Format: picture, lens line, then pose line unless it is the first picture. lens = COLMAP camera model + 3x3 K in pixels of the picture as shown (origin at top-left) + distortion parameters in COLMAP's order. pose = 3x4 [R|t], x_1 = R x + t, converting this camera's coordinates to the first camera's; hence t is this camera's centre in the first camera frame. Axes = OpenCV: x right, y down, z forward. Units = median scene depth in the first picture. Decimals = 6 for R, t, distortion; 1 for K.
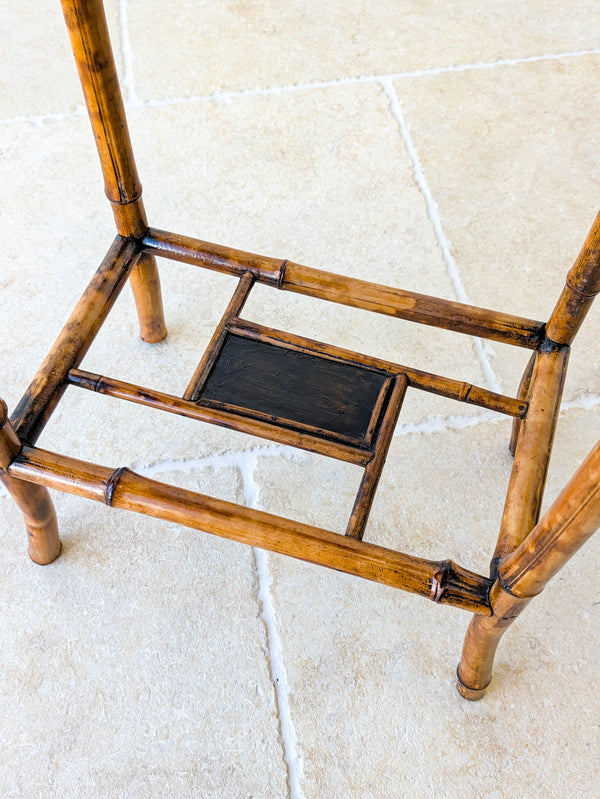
lens RADIAL K [[790.8, 0, 291.3], [0, 790.8, 401.7], [0, 0, 1]] dist [0.009325, -0.020081]
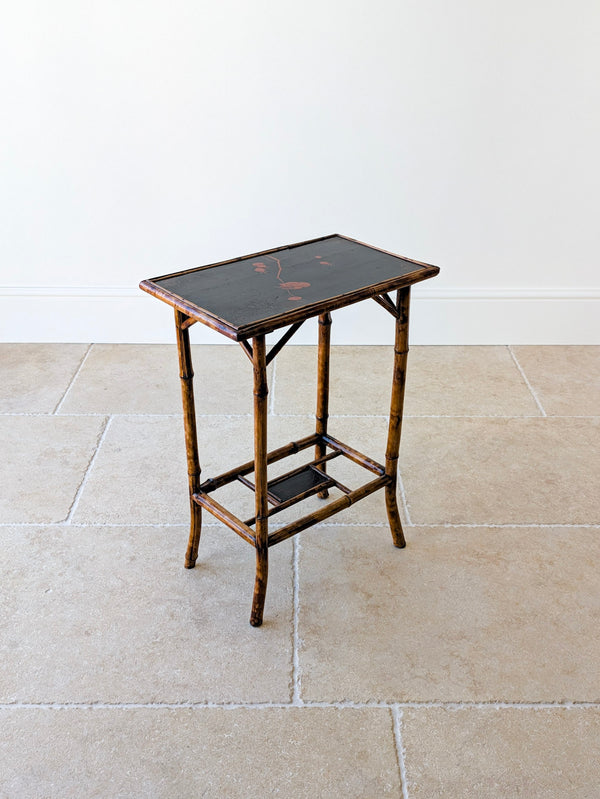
lens RADIAL K [[825.6, 0, 325.5], [0, 825.6, 398.3], [0, 0, 1]] dist [0.035114, -0.049401]
pose [[0.989913, 0.086650, -0.112089, 0.302685], [-0.132794, 0.843208, -0.520929, 1.140393], [0.049376, 0.530559, 0.846209, -1.441602]]
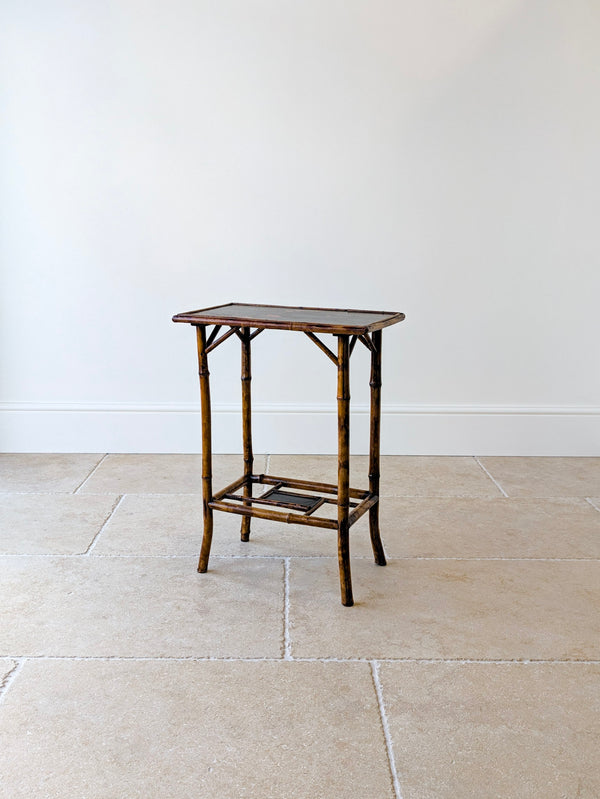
lens RADIAL K [[816.4, 0, 310.8], [0, 816.4, 397.2], [0, 0, 1]] dist [0.025905, -0.019029]
pose [[0.989689, 0.046785, -0.135377, 0.414733], [-0.132197, 0.662163, -0.737607, 1.945539], [0.055133, 0.747898, 0.661520, -1.389443]]
